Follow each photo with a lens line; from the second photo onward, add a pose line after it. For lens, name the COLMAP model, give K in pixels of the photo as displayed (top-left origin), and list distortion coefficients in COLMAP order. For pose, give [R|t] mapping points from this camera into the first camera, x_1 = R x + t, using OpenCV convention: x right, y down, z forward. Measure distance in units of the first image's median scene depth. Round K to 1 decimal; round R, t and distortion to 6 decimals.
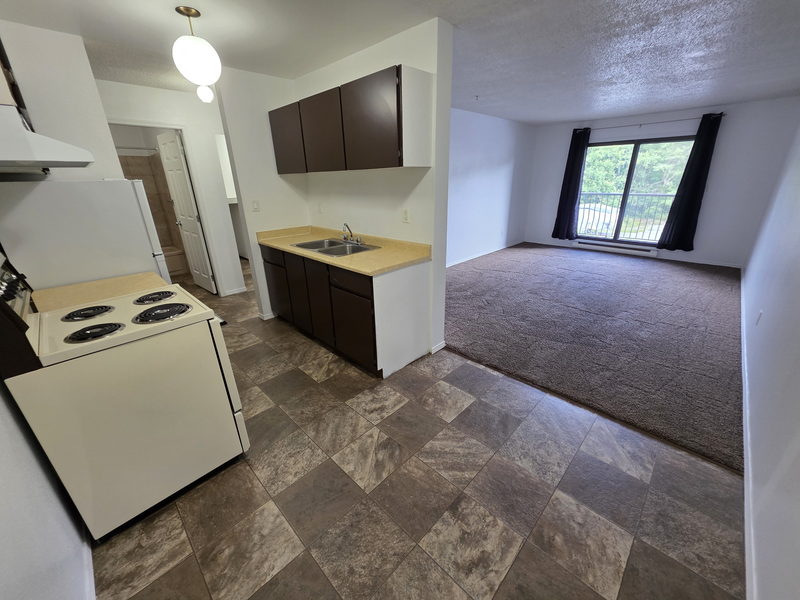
lens RADIAL K [[320.3, 0, 397.6], [0, 320.3, 299.6], [0, 0, 1]] dist [-0.004548, -0.000581]
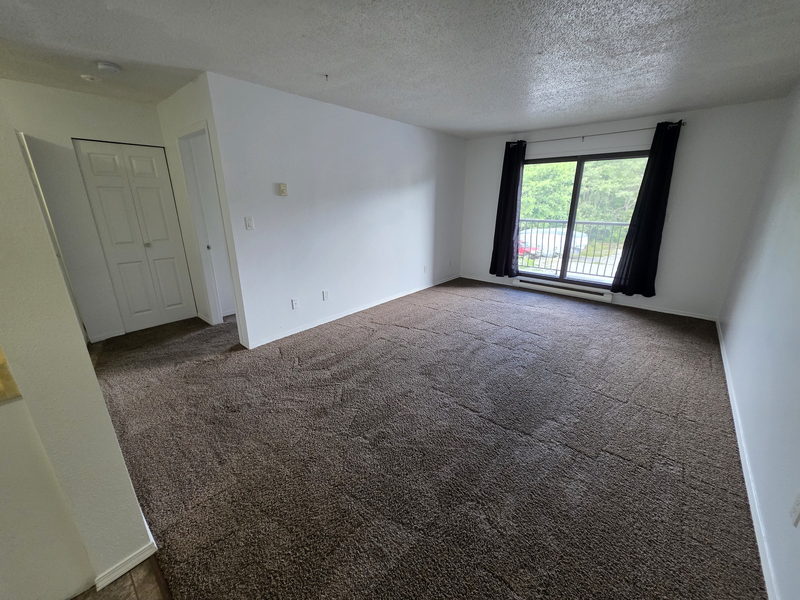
lens RADIAL K [[320.3, 0, 400.4], [0, 320.3, 299.4], [0, 0, 1]] dist [-0.004548, -0.000581]
pose [[0.997672, -0.003424, 0.068107, 0.248363], [0.007640, 0.998063, -0.061746, -0.098648], [-0.067764, 0.062123, 0.995765, 0.261196]]
